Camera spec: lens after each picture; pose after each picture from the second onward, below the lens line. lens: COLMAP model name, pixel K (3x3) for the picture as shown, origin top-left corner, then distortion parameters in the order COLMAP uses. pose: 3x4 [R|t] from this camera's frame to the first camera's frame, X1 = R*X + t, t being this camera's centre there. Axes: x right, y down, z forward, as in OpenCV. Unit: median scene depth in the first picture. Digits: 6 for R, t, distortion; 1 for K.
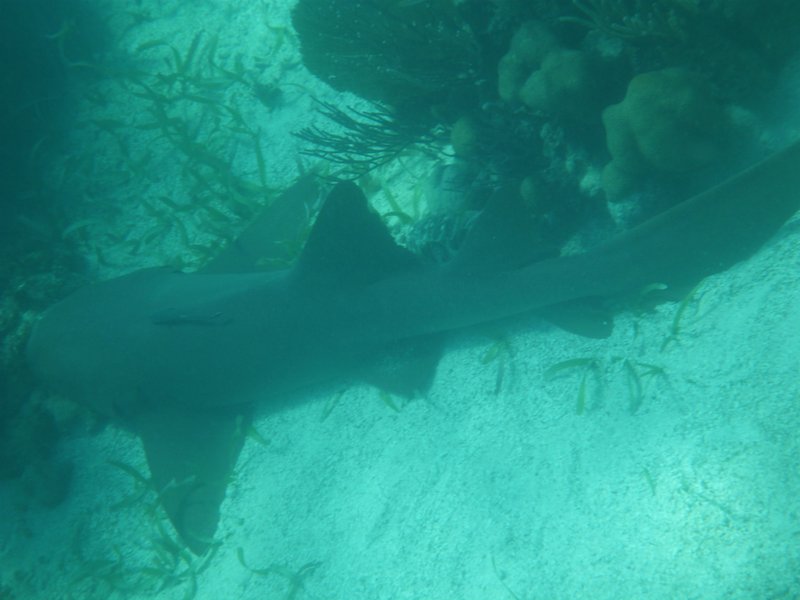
lens RADIAL K [[1749.4, 0, 400.0], [0, 1749.4, 300.0], [0, 0, 1]] dist [-0.024972, -0.477818]
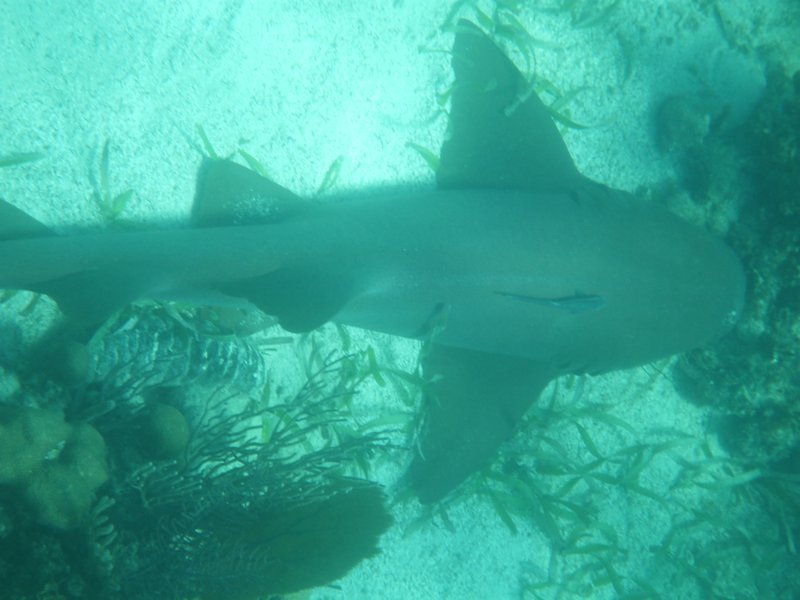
lens RADIAL K [[1749.4, 0, 400.0], [0, 1749.4, 300.0], [0, 0, 1]] dist [-0.024972, -0.477818]
pose [[-0.984290, 0.169994, 0.047701, -0.103642], [-0.137601, -0.907862, 0.396046, -0.342203], [0.110631, 0.383261, 0.916991, 0.252884]]
